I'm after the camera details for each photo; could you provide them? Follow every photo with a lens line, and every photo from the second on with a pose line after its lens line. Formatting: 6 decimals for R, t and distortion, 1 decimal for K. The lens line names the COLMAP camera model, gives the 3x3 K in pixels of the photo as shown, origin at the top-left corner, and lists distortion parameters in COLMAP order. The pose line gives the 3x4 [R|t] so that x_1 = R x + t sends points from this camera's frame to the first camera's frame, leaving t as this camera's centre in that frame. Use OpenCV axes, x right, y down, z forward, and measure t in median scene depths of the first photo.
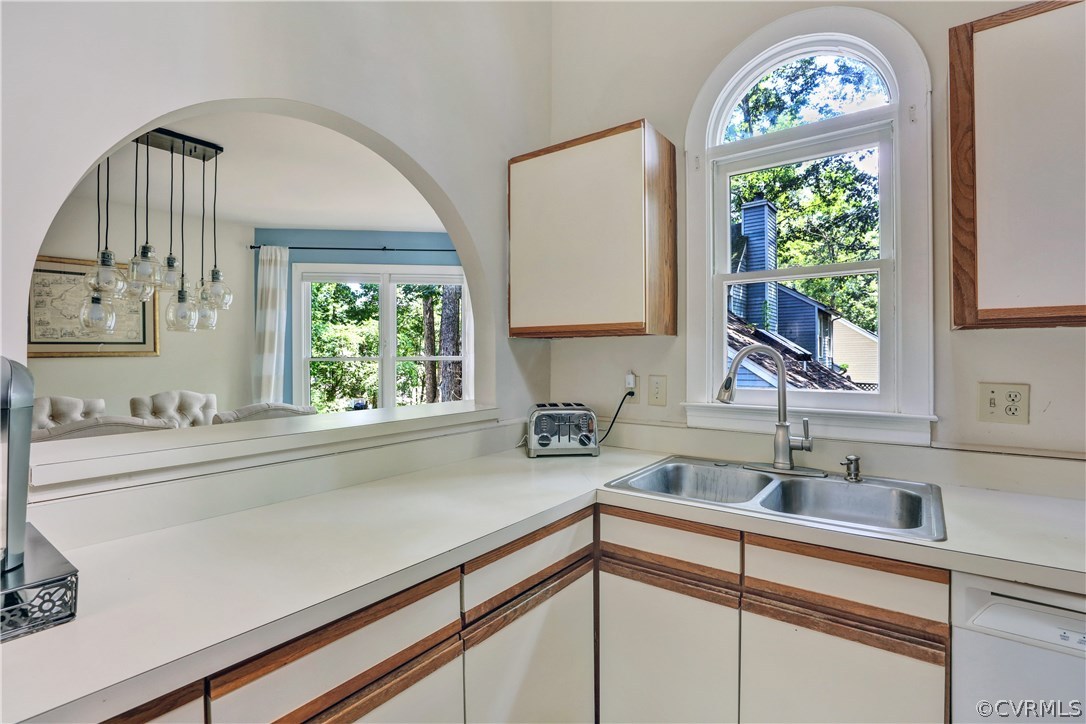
lens RADIAL K [[522.0, 0, 534.3], [0, 522.0, 359.9], [0, 0, 1]] dist [-0.049353, 0.015199]
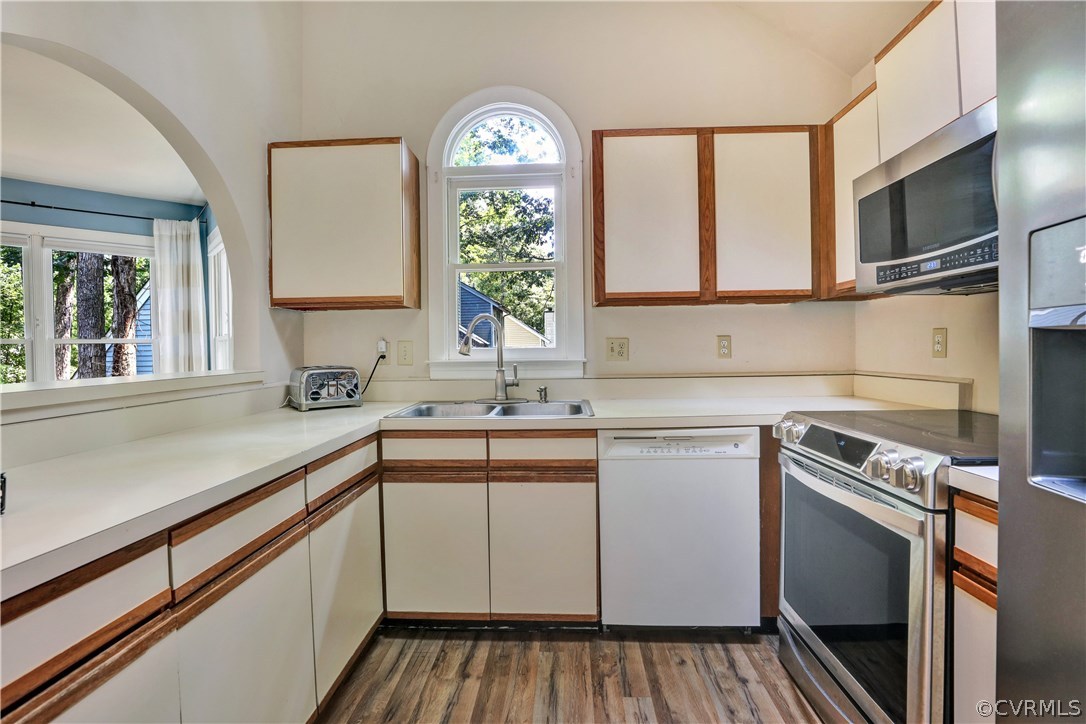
lens RADIAL K [[511.9, 0, 543.0], [0, 511.9, 362.0], [0, 0, 1]] dist [-0.036124, 0.012656]
pose [[0.822878, -0.023919, 0.567714, -0.205182], [0.014202, 0.999667, 0.021534, 0.063007], [-0.568041, -0.009657, 0.822944, -0.220616]]
